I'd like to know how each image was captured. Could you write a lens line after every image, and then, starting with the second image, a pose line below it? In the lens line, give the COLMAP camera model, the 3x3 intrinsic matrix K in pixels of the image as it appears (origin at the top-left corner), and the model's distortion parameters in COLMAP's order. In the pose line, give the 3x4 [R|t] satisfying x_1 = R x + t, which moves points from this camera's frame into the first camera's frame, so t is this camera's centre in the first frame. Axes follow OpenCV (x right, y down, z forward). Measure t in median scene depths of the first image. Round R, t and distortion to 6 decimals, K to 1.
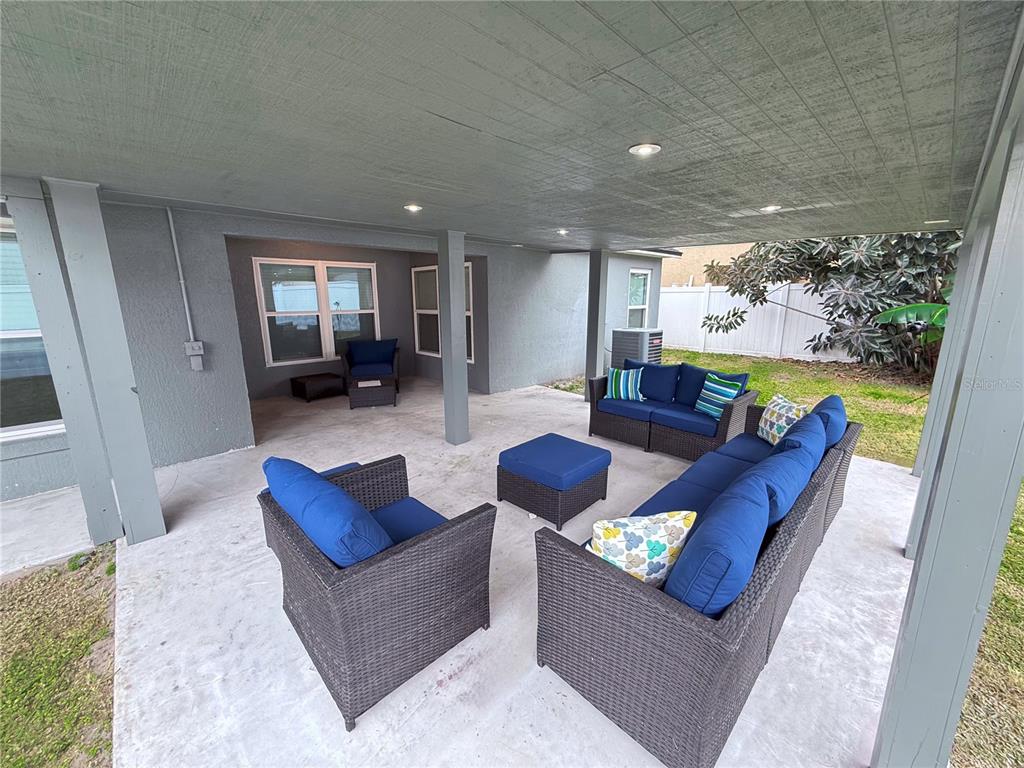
lens RADIAL K [[406.9, 0, 508.8], [0, 406.9, 382.8], [0, 0, 1]] dist [0.003387, -0.000018]
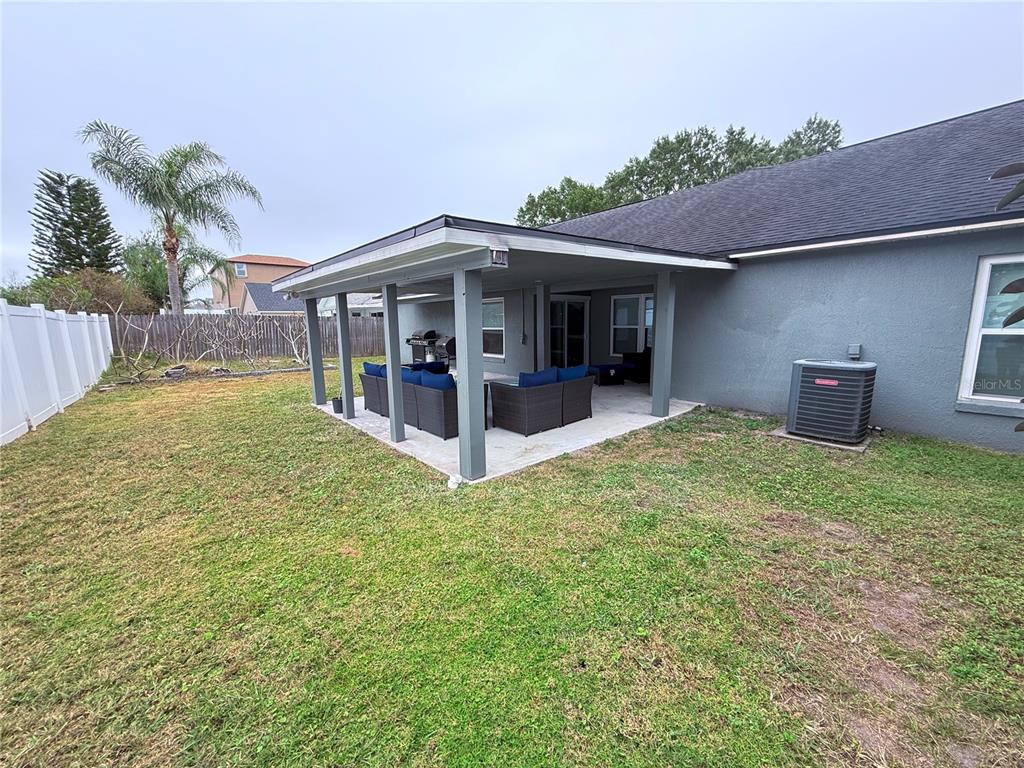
lens RADIAL K [[413.6, 0, 512.0], [0, 413.6, 384.0], [0, 0, 1]] dist [-0.001249, -0.000215]
pose [[-0.052543, 0.156796, -0.986232, 1.382628], [-0.193930, 0.967193, 0.164101, -0.149331], [0.979607, 0.199883, -0.020412, 0.713474]]
